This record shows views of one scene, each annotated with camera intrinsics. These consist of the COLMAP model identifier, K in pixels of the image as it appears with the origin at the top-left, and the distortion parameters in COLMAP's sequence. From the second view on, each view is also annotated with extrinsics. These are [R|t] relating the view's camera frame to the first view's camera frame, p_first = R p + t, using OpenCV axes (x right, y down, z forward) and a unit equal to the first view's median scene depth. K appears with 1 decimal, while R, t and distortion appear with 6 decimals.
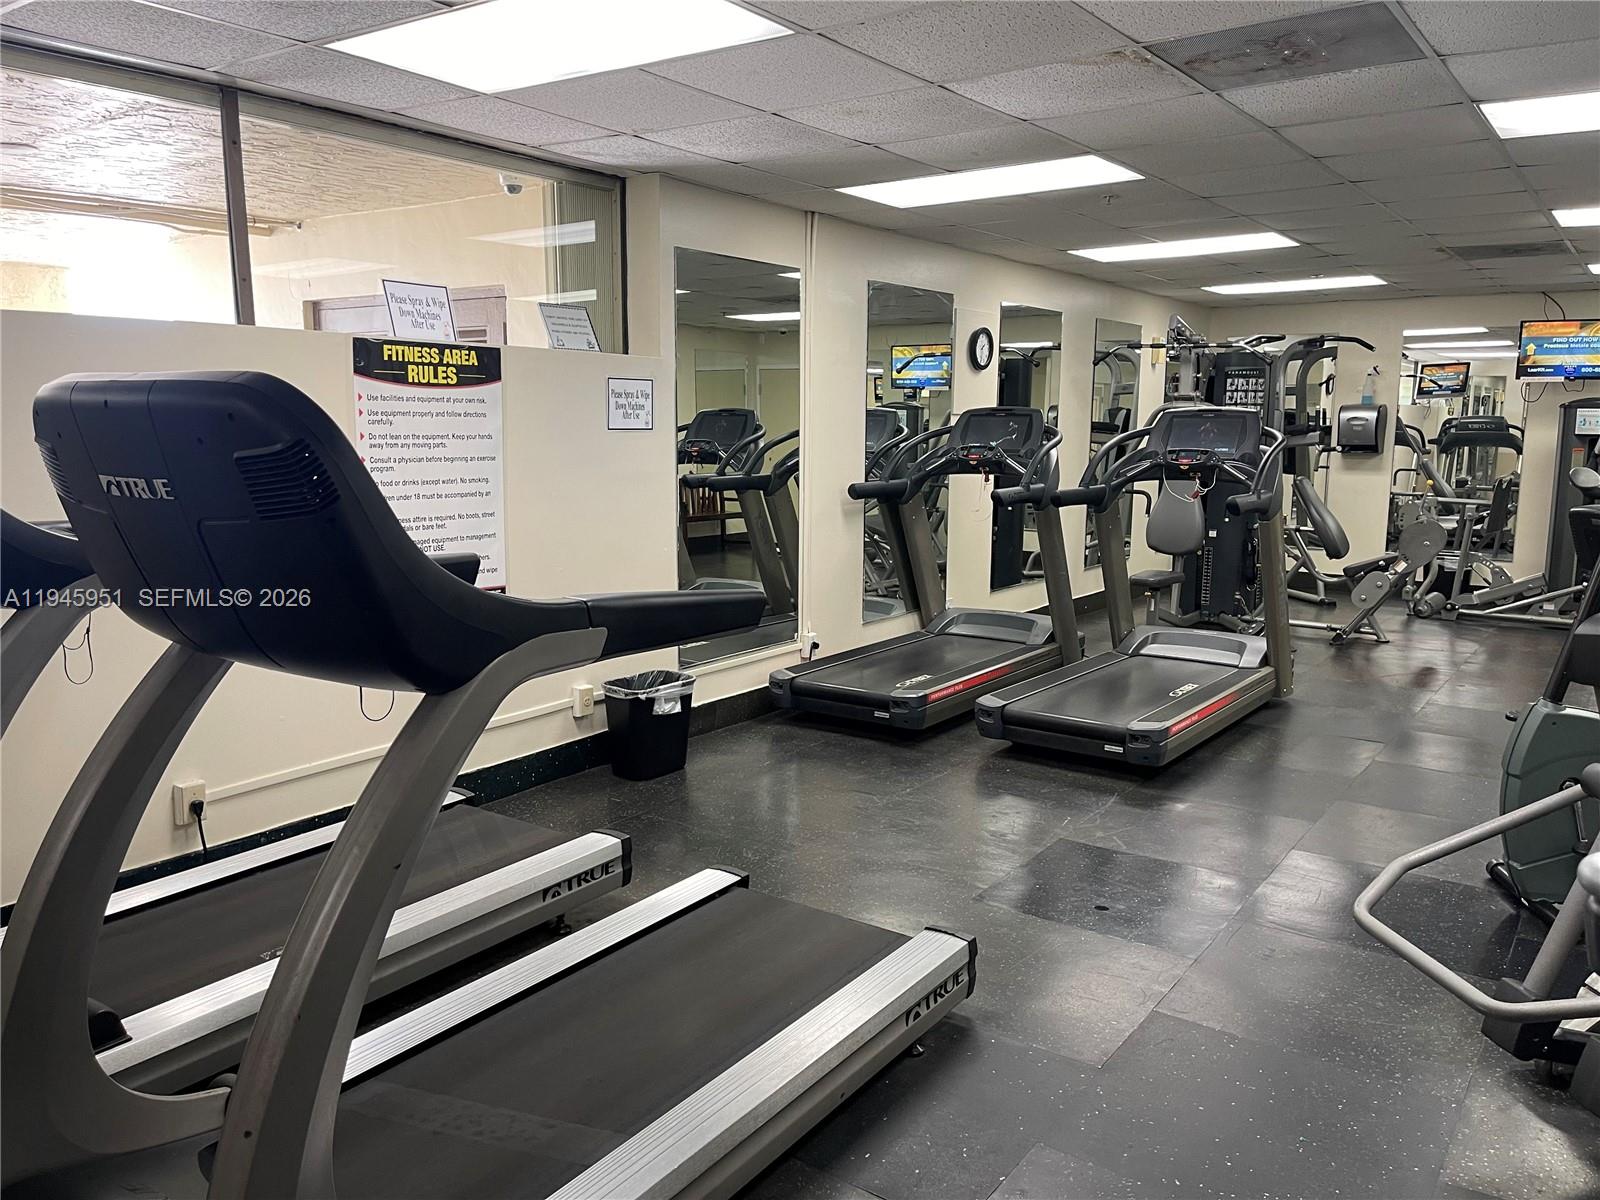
lens RADIAL K [[1228.9, 0, 803.4], [0, 1228.9, 606.0], [0, 0, 1]] dist [0.108812, -0.131574]
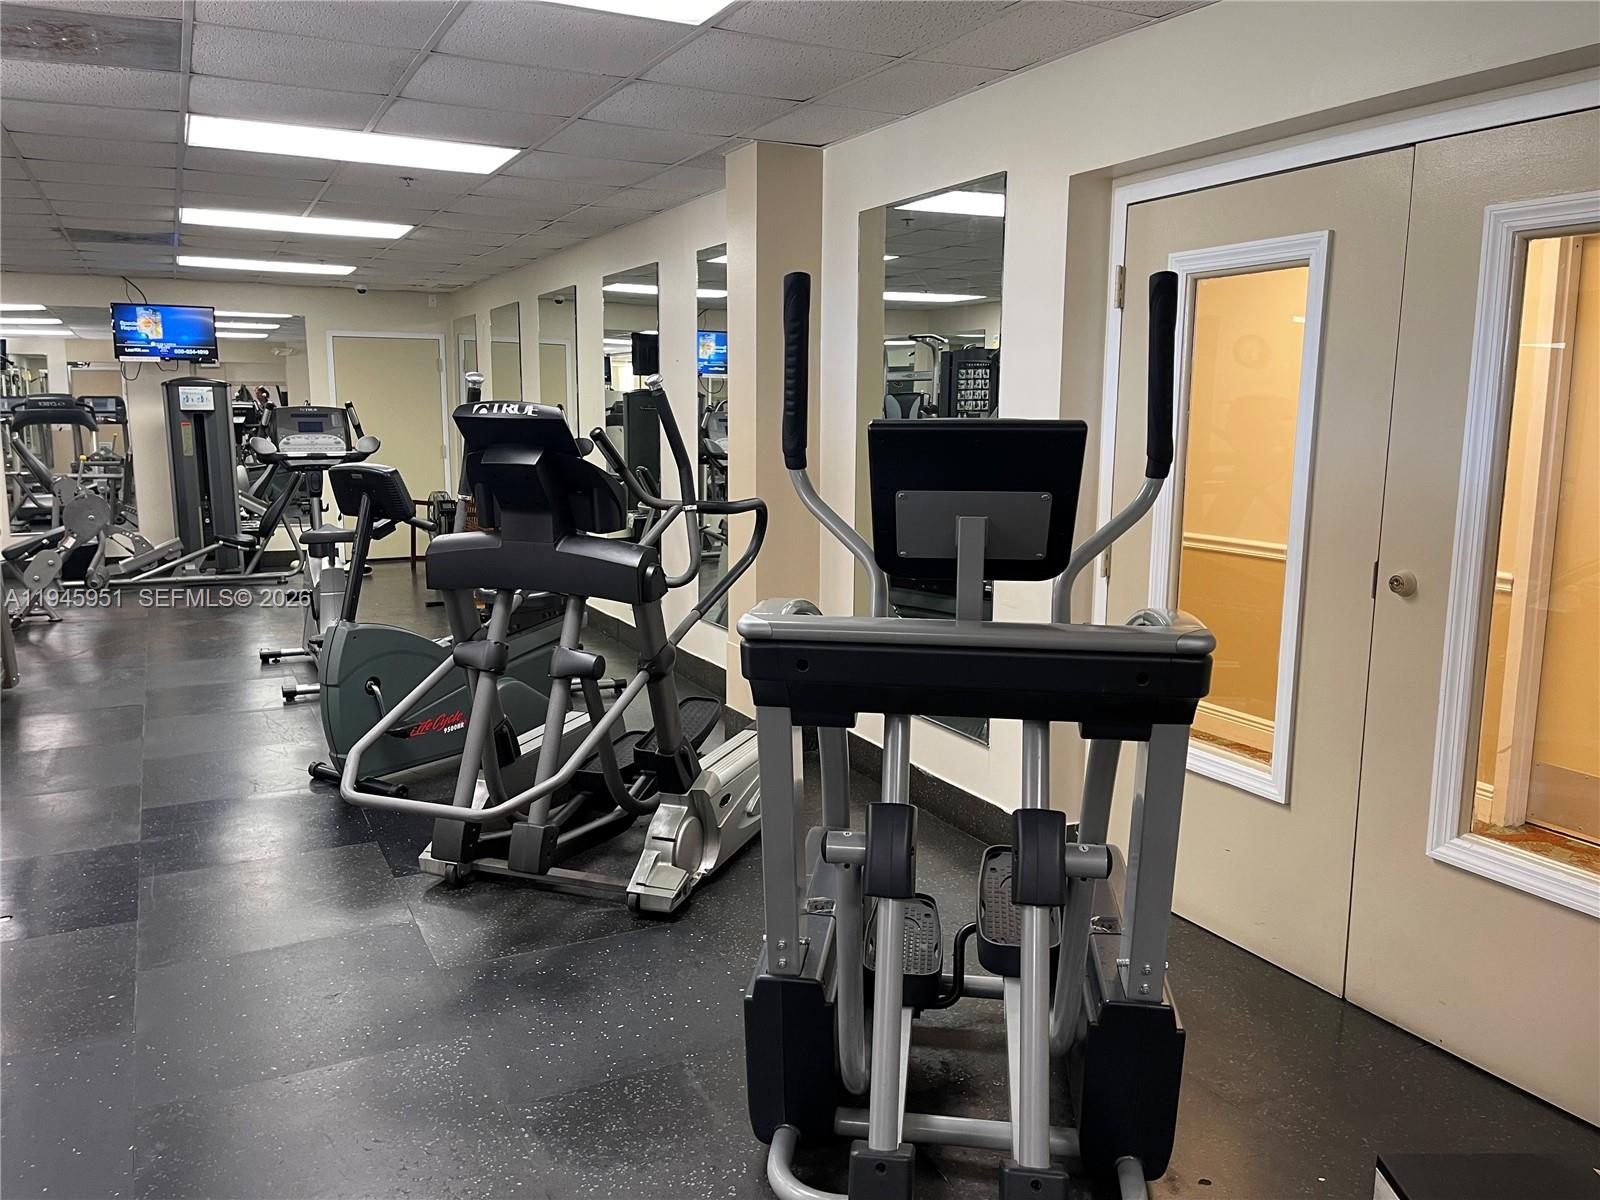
lens RADIAL K [[1228.9, 0, 803.4], [0, 1228.9, 606.0], [0, 0, 1]] dist [0.108812, -0.131574]
pose [[0.469215, -0.151798, 0.869939, -0.121858], [0.138007, 0.985616, 0.097547, 0.001596], [-0.872233, 0.074287, 0.483415, 0.000867]]
